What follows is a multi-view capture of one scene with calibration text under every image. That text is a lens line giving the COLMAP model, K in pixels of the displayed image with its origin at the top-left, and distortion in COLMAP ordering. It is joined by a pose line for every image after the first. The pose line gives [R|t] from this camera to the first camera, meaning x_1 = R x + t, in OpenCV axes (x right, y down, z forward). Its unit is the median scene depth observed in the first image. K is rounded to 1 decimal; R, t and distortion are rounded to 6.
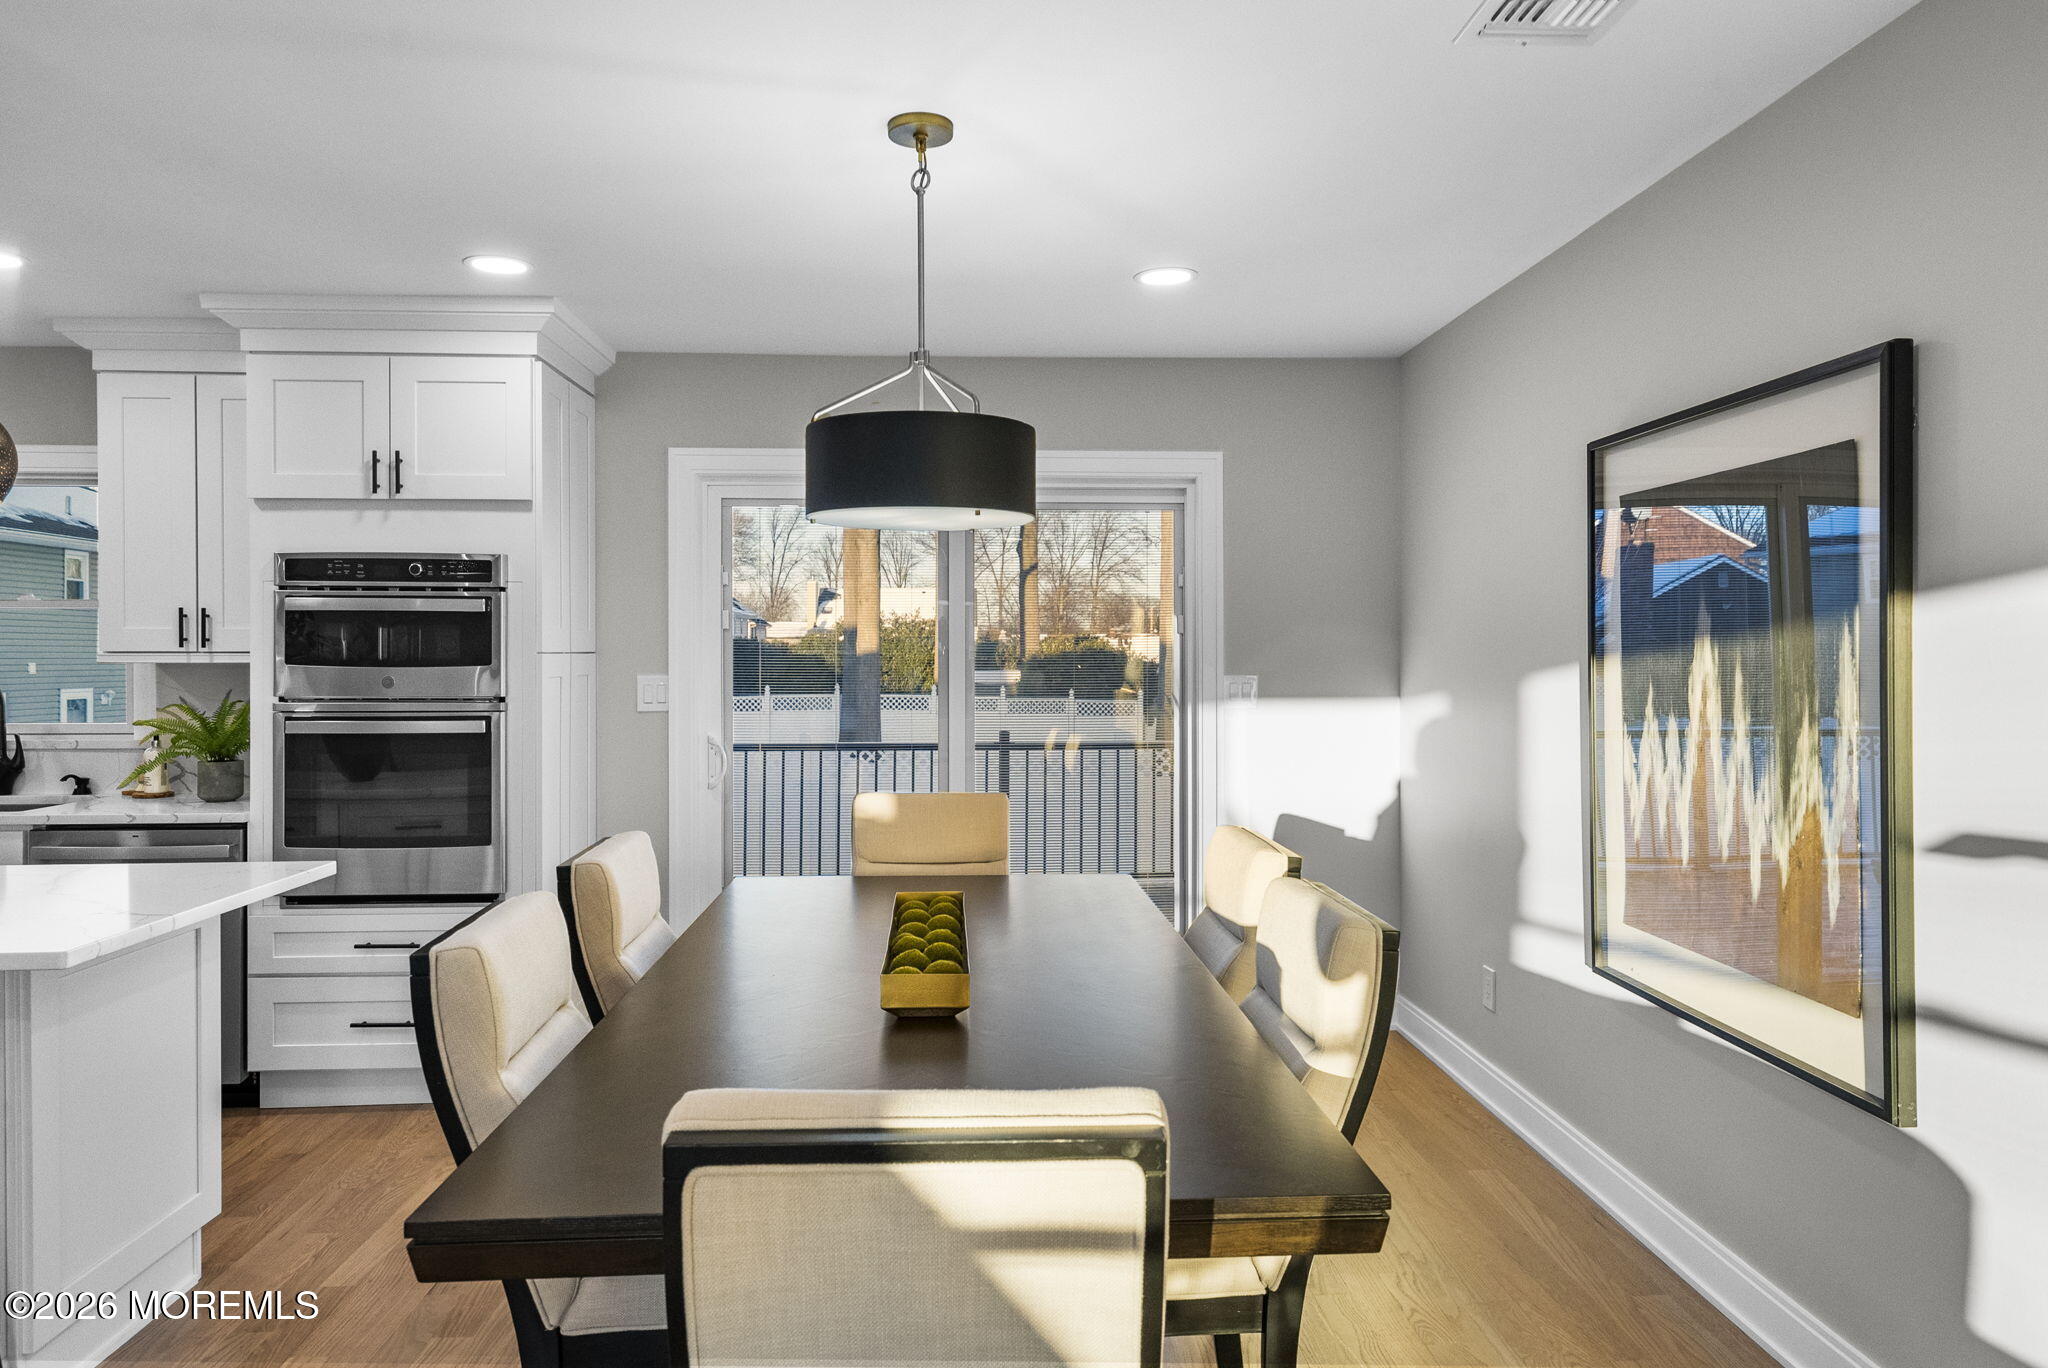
lens RADIAL K [[1314.2, 0, 1041.7], [0, 1314.2, 660.6], [0, 0, 1]] dist [0.001909, 0.000710]
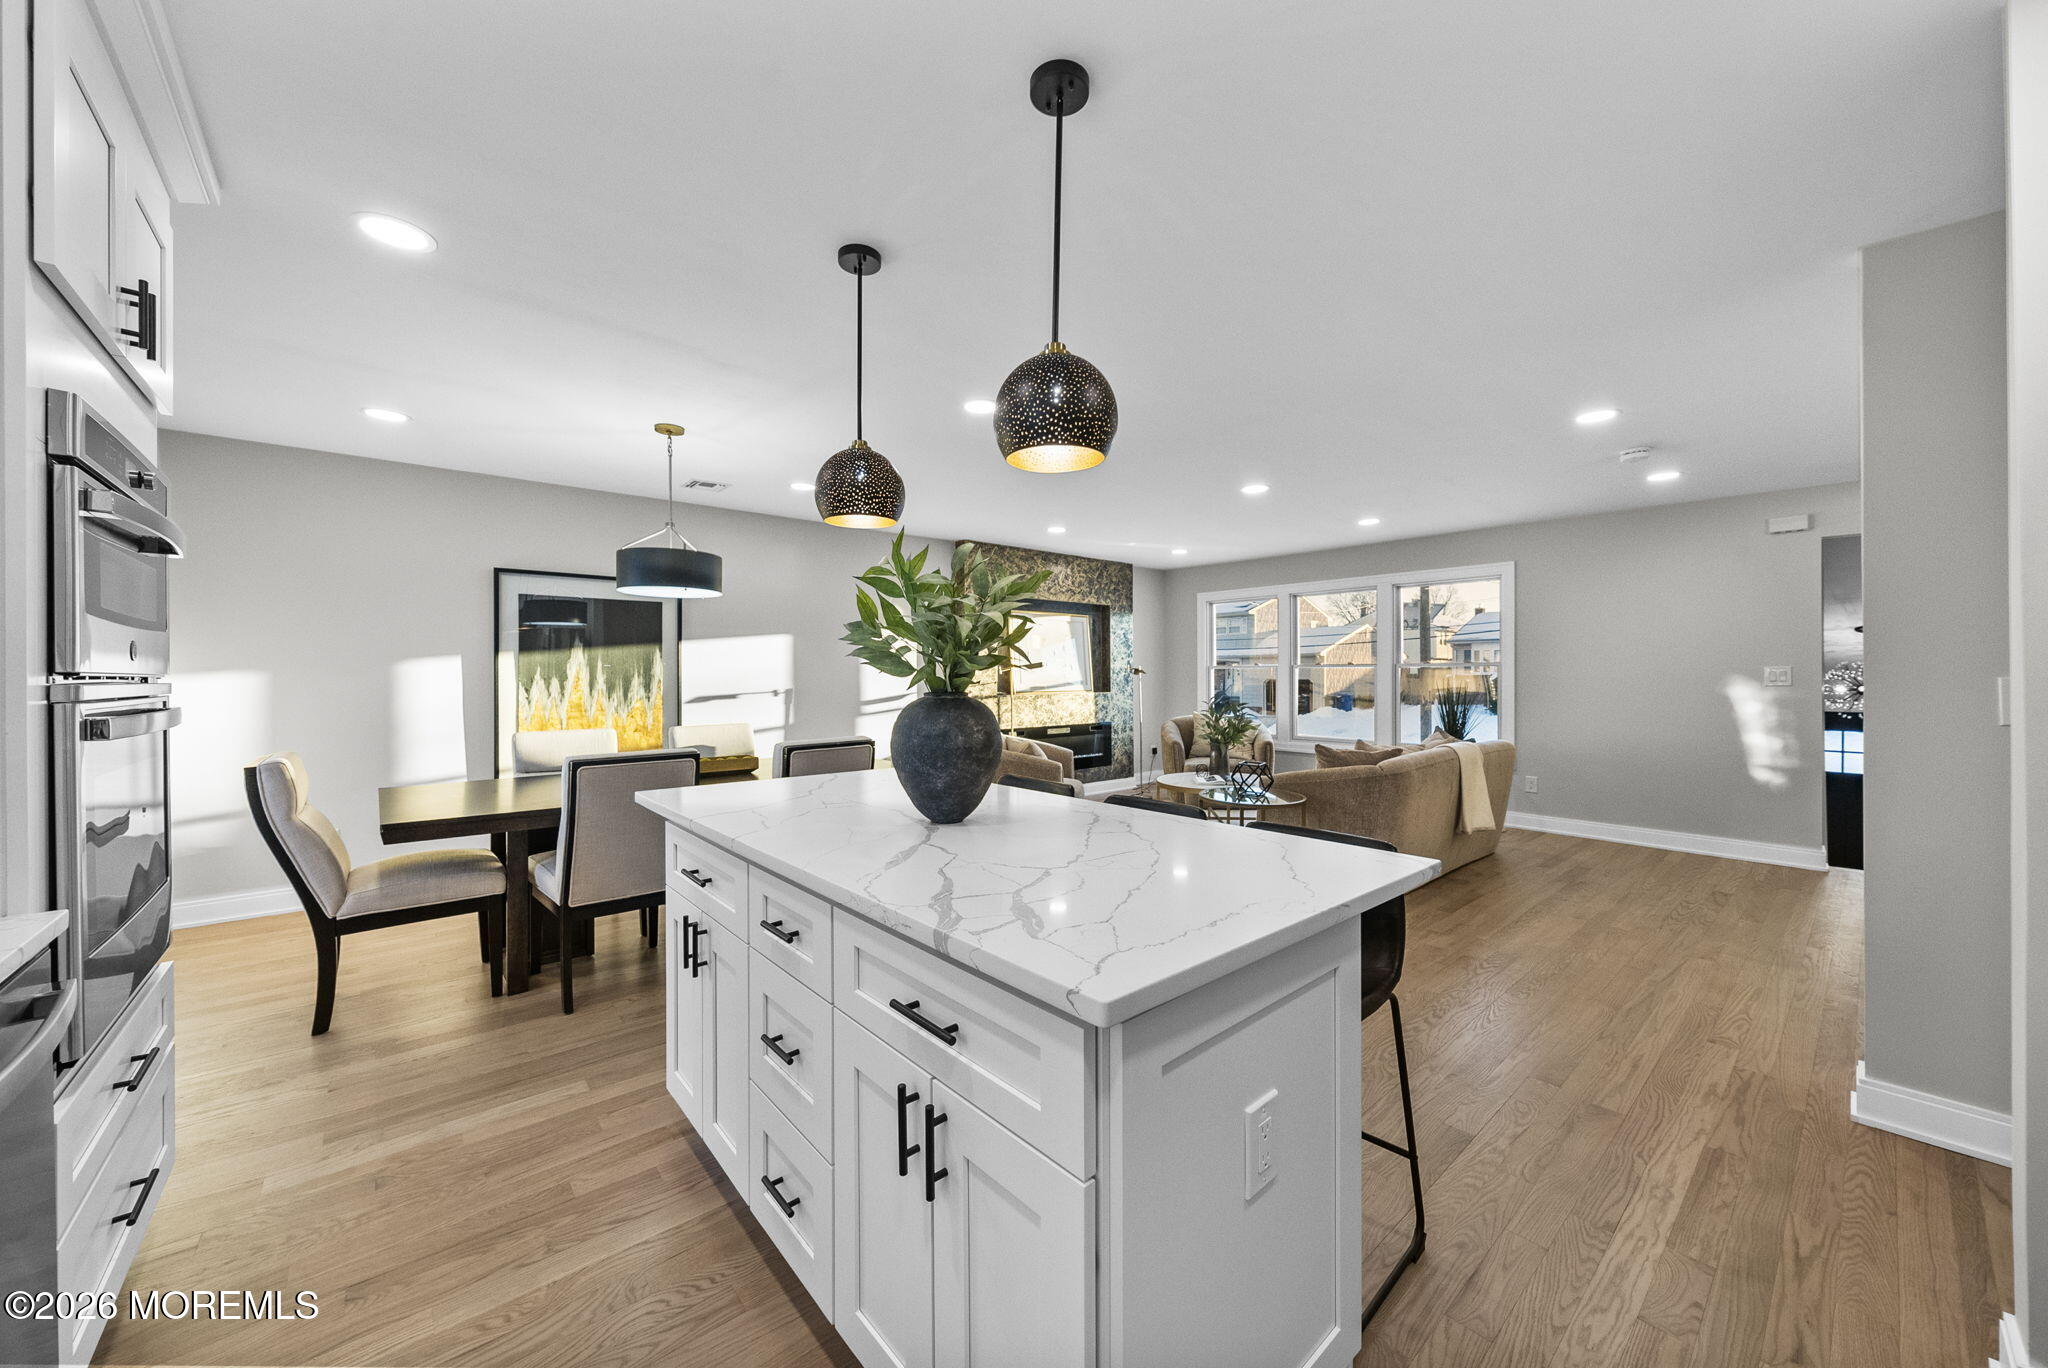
lens RADIAL K [[723.5, 0, 1031.1], [0, 723.5, 669.8], [0, 0, 1]] dist [0.002169, 0.000017]
pose [[-0.599469, -0.000114, 0.800398, -1.564410], [0.000792, 0.999999, 0.000735, 0.028365], [-0.800397, 0.001074, -0.599469, 1.255464]]
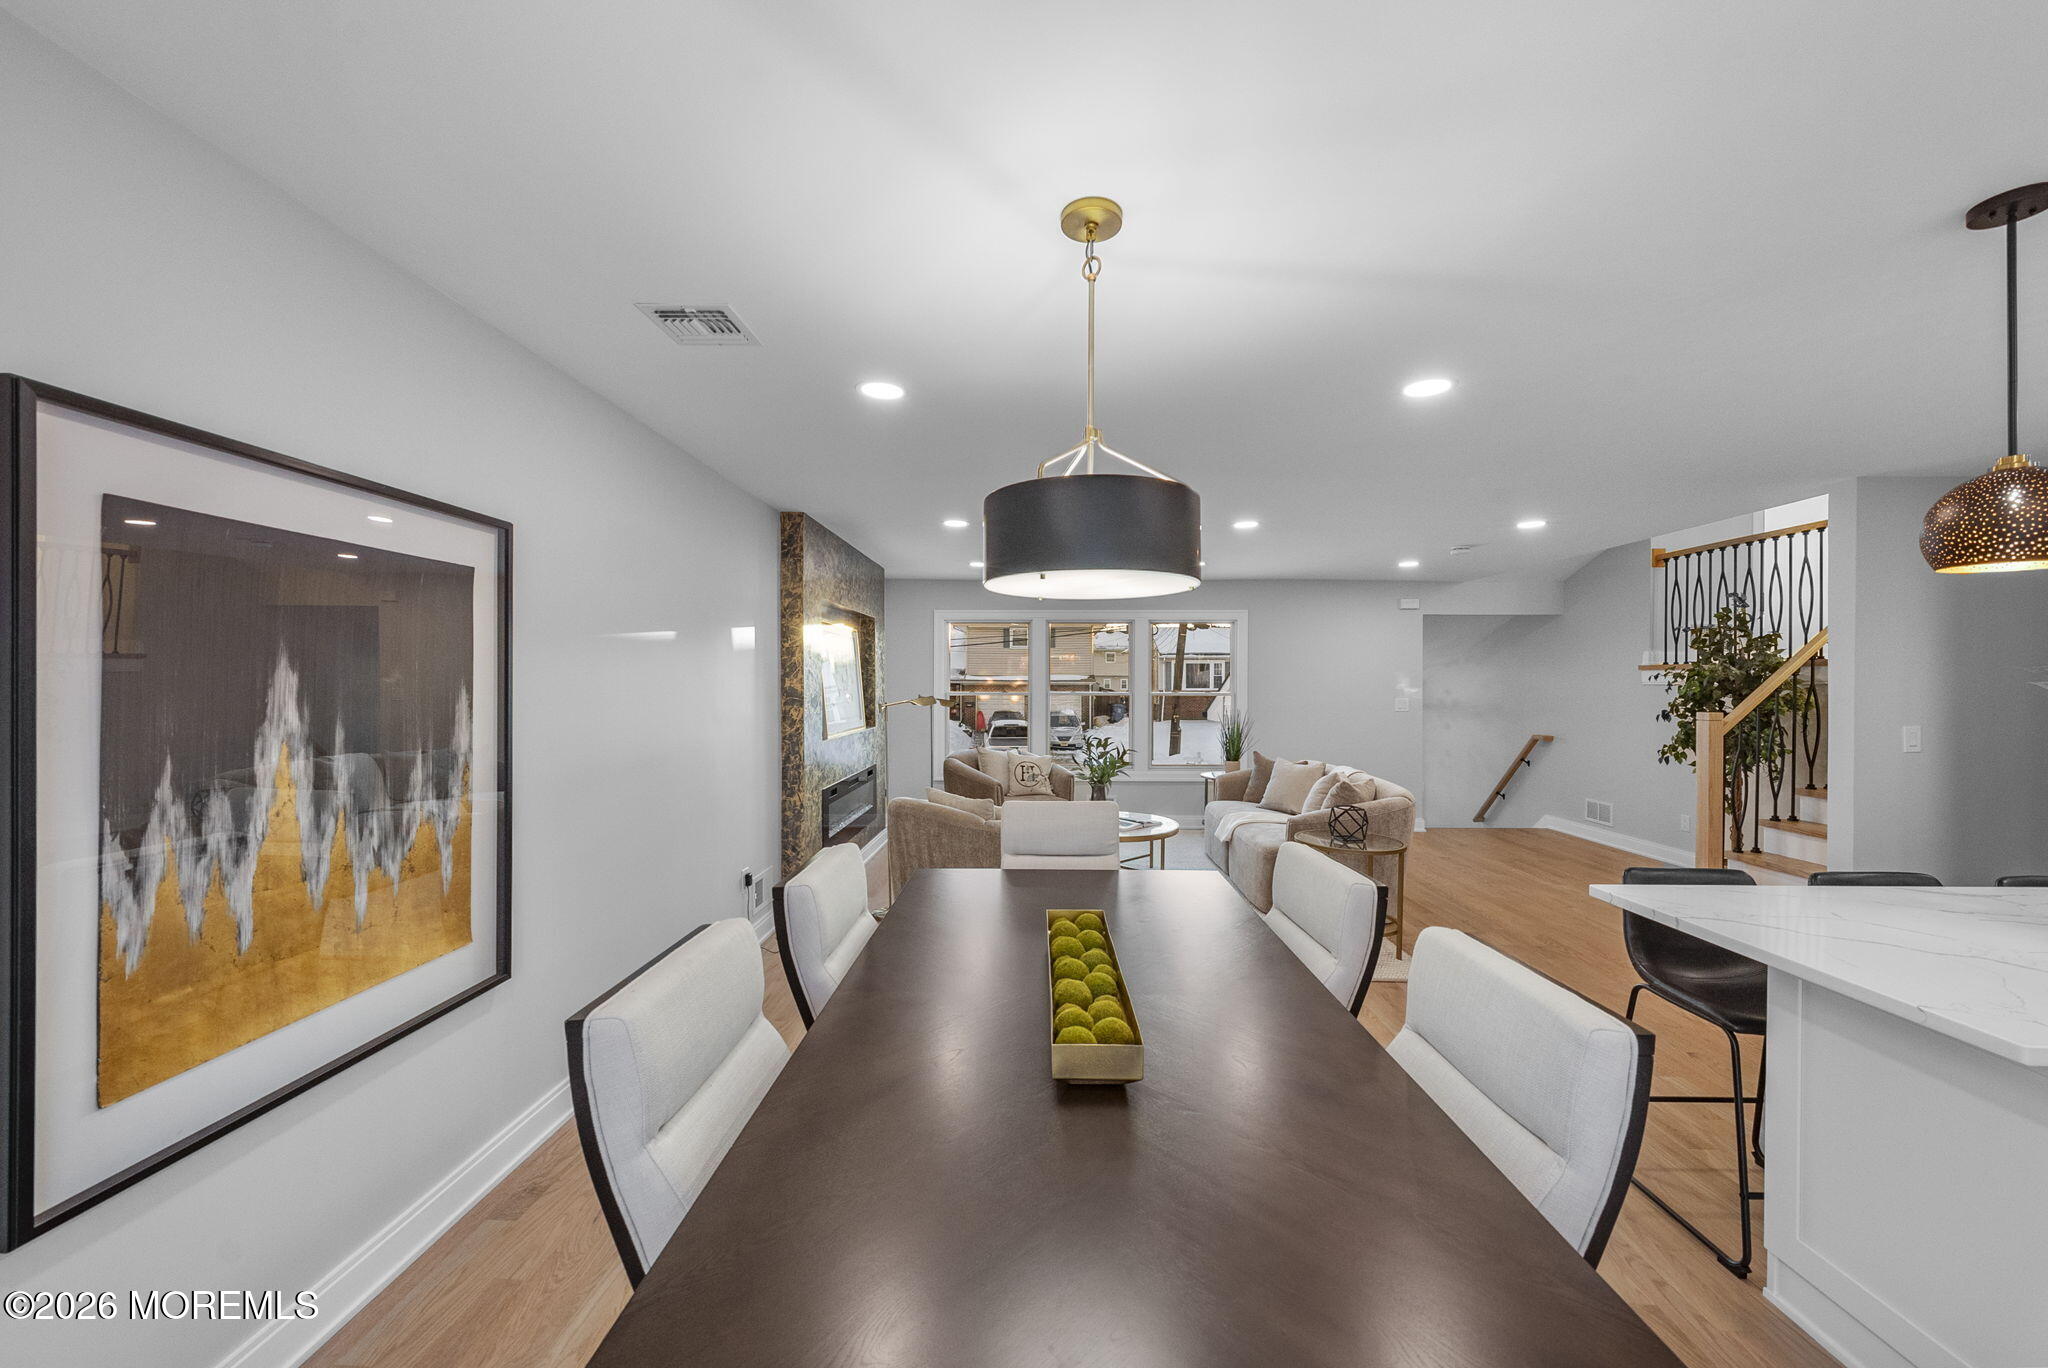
lens RADIAL K [[745.5, 0, 1030.6], [0, 745.5, 683.2], [0, 0, 1]] dist [0.001447, 0.000018]
pose [[-0.996240, -0.003985, 0.086541, -0.100127], [-0.003520, 0.999979, 0.005528, -0.036072], [-0.086561, 0.005202, -0.996233, 1.619159]]
